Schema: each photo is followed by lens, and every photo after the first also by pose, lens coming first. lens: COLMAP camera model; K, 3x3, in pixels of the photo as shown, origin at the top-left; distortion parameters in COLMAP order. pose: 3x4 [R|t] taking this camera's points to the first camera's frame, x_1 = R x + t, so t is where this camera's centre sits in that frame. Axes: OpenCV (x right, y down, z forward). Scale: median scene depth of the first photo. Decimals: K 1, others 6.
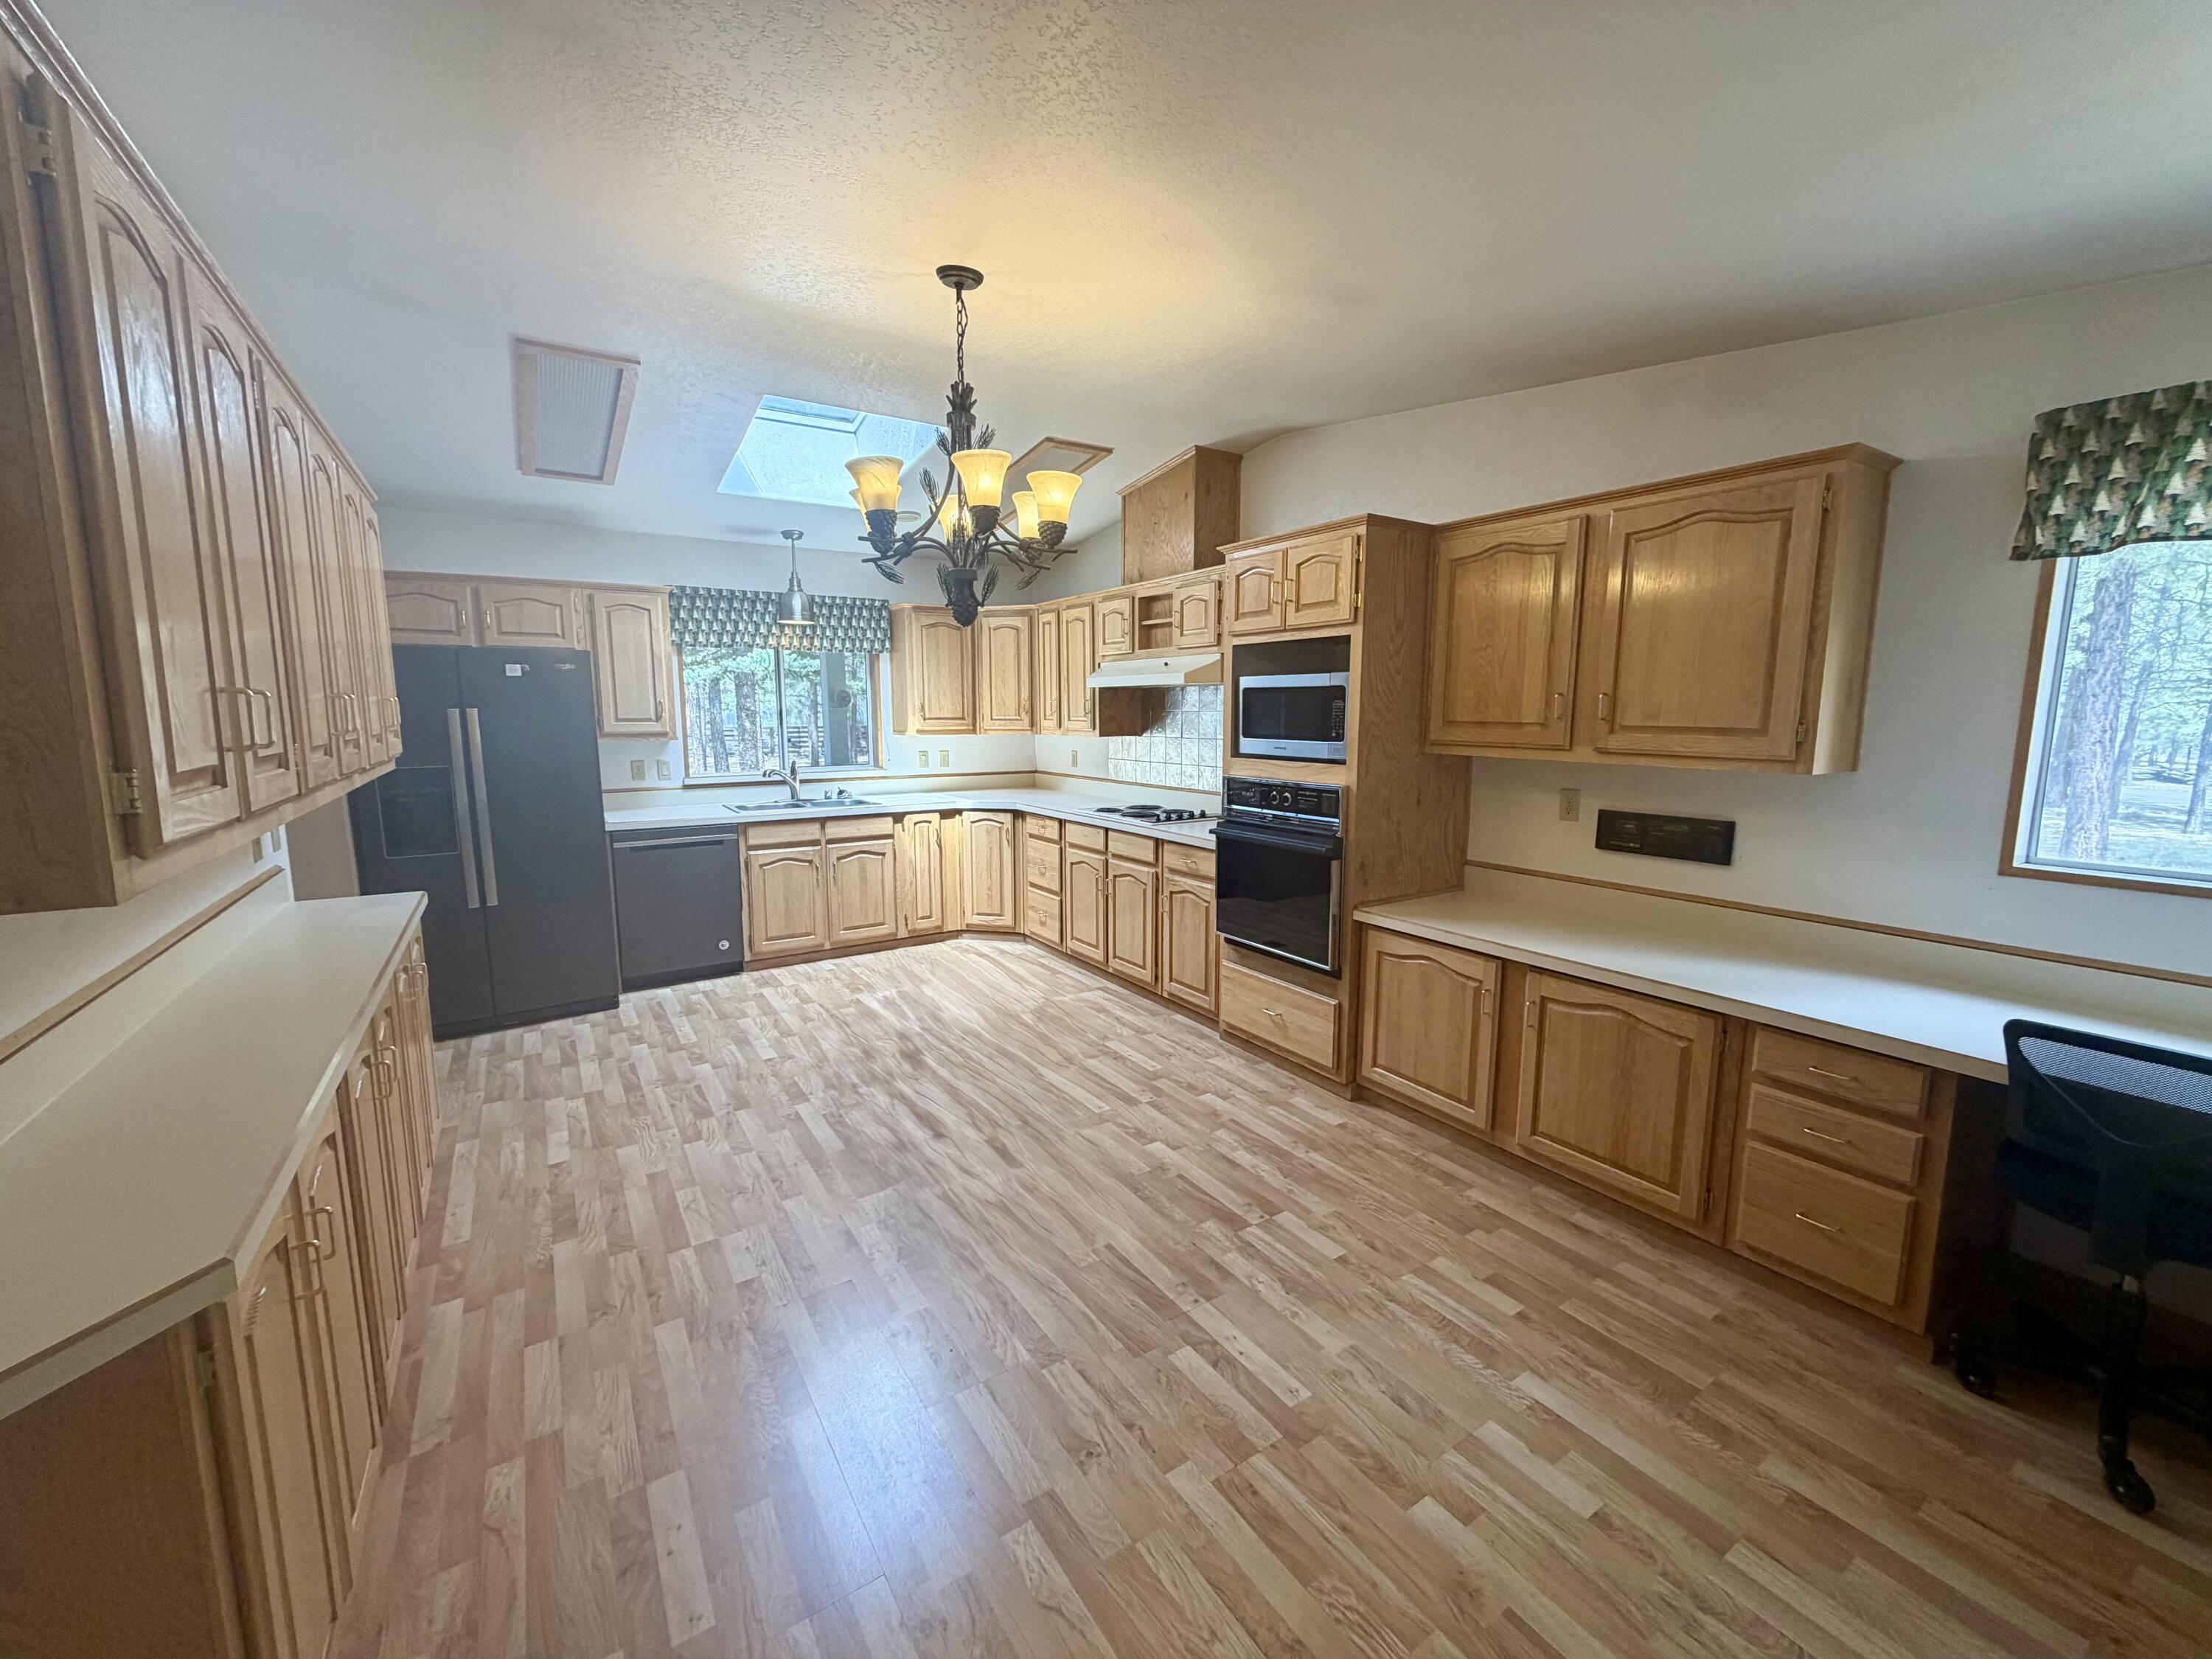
lens RADIAL K [[884.6, 0, 1101.4], [0, 884.6, 827.7], [0, 0, 1]] dist [-0.005973, 0.002081]
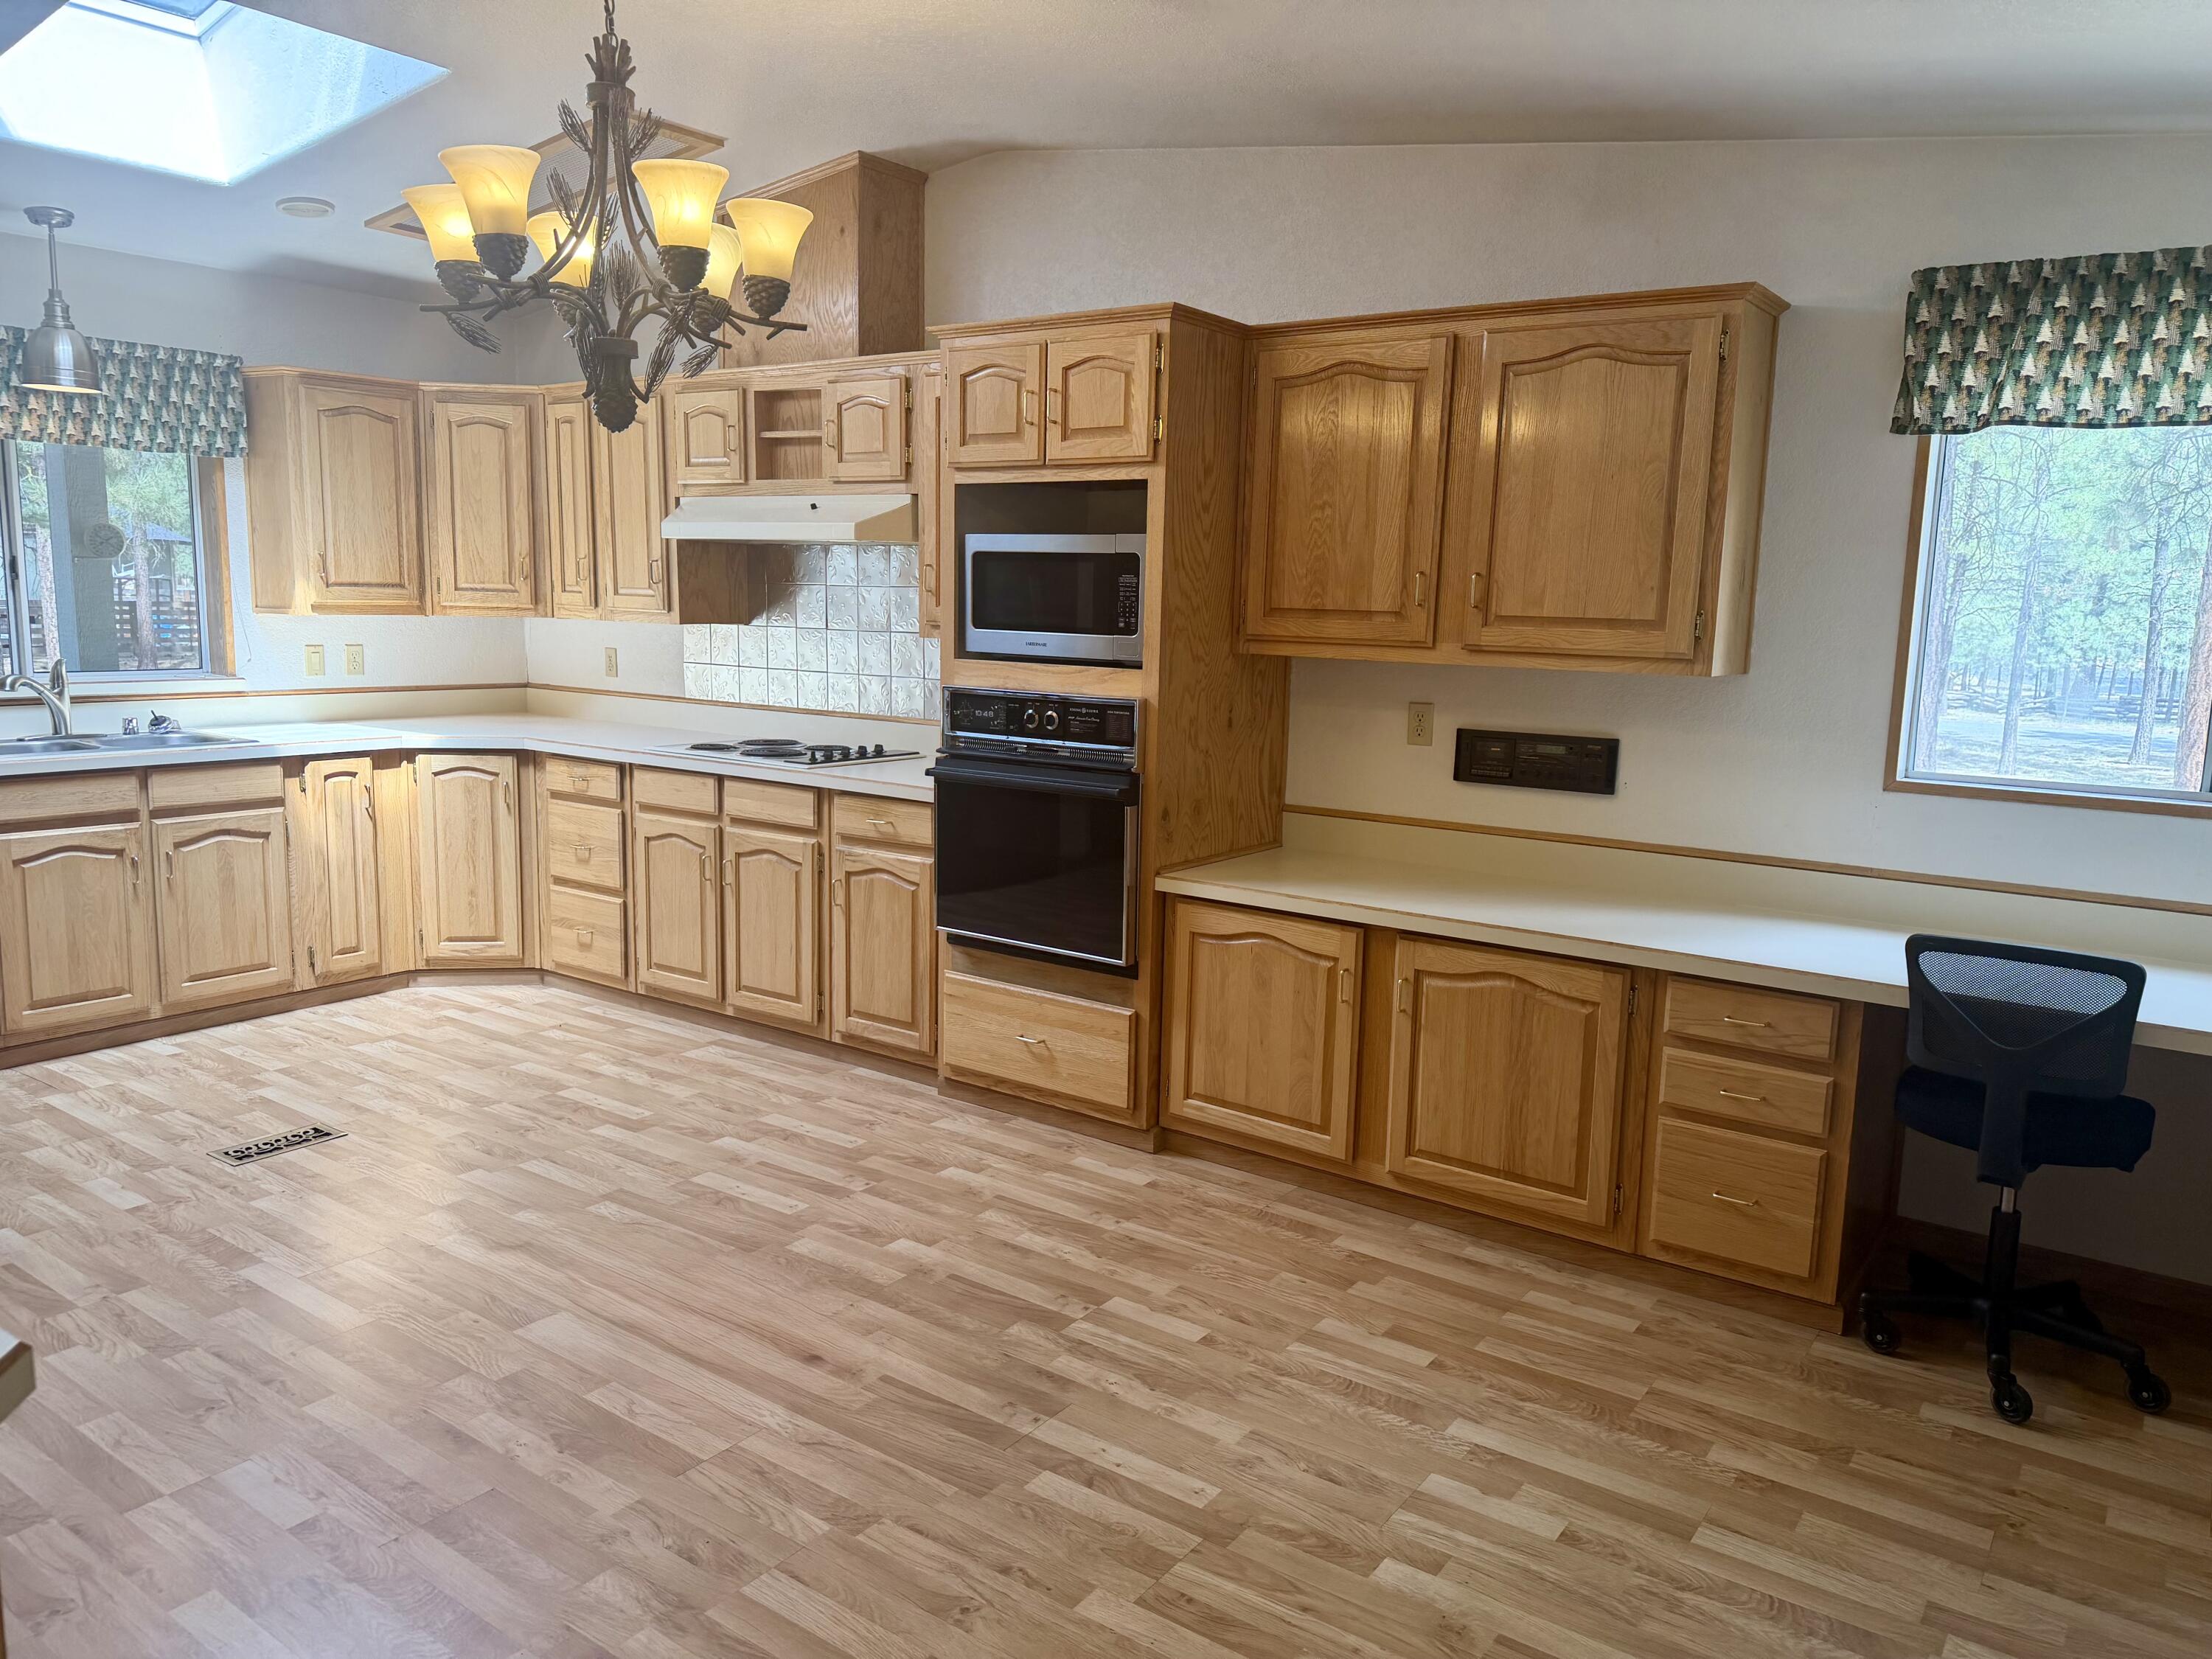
lens RADIAL K [[1556.8, 0, 1118.1], [0, 1556.8, 827.4], [0, 0, 1]] dist [0.048823, -0.069814]
pose [[0.928840, -0.030139, 0.369253, -0.156817], [0.023330, 0.999466, 0.022894, 0.020975], [-0.369746, -0.012650, 0.929047, -0.100674]]
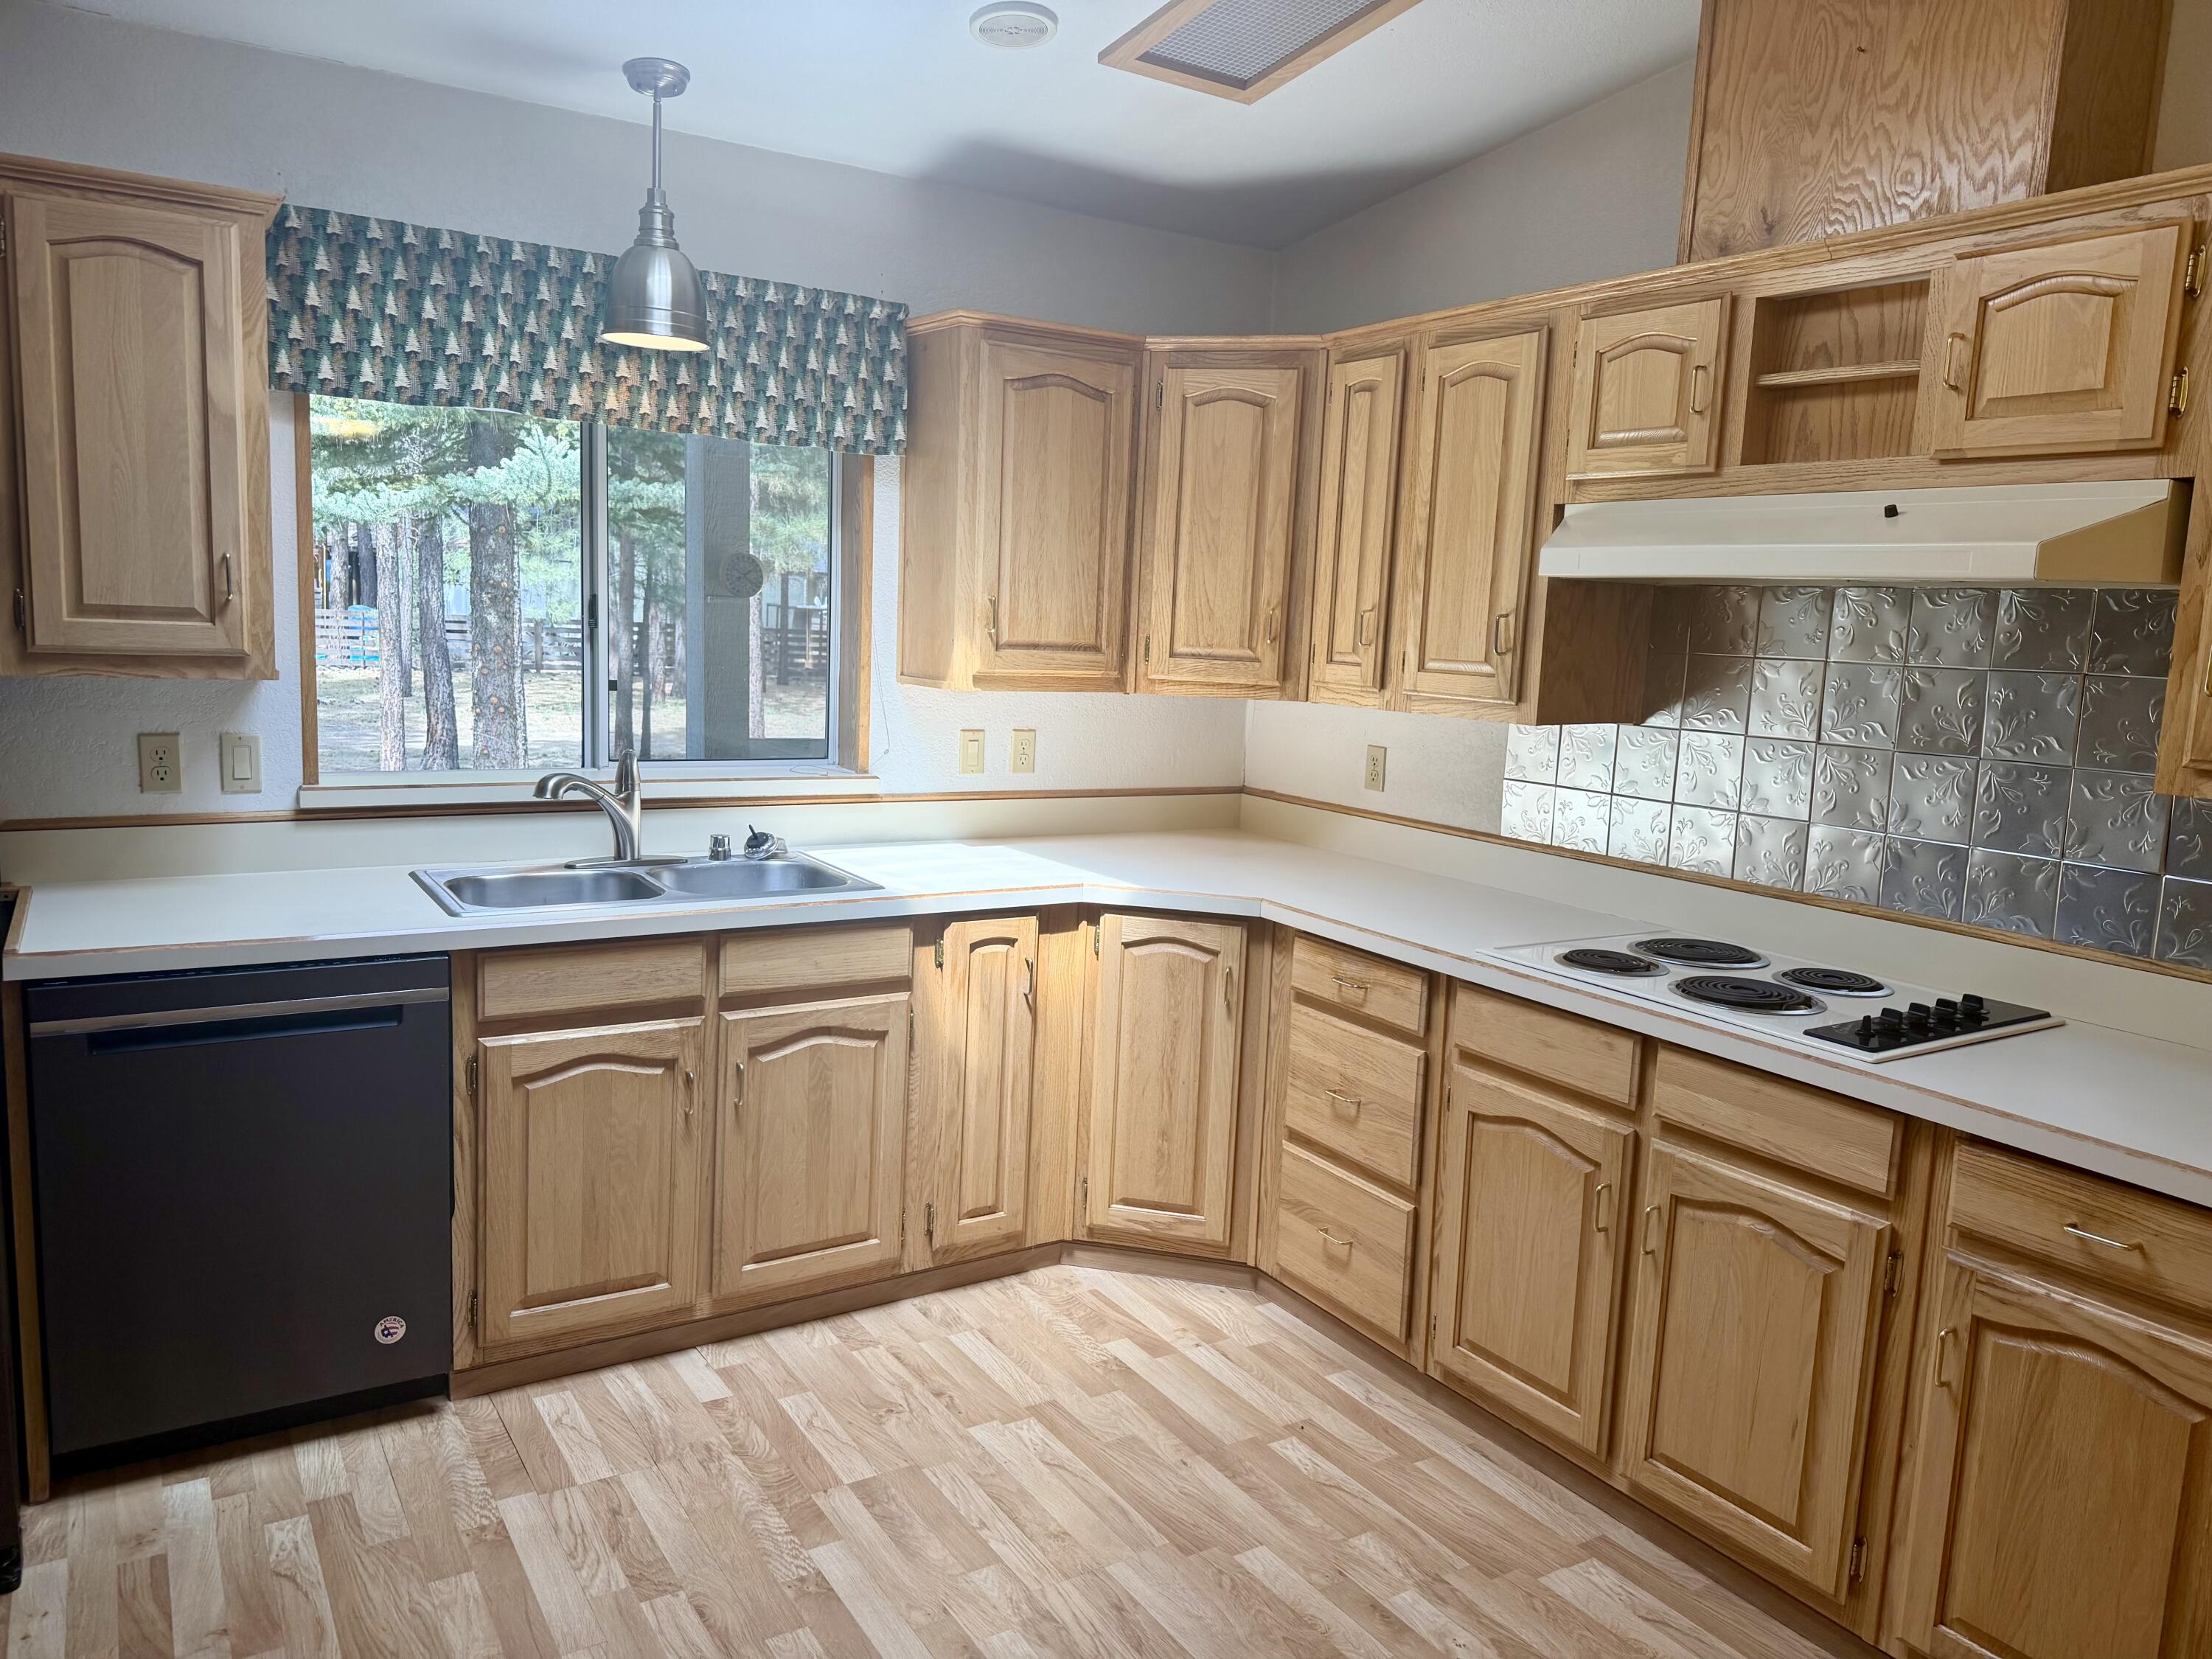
lens RADIAL K [[1556.8, 0, 1115.0], [0, 1556.8, 829.9], [0, 0, 1]] dist [0.048823, -0.069814]
pose [[0.998880, 0.047320, -0.000227, -0.212160], [-0.047319, 0.998875, 0.003122, -0.074765], [0.000374, -0.003107, 0.999995, 0.529119]]
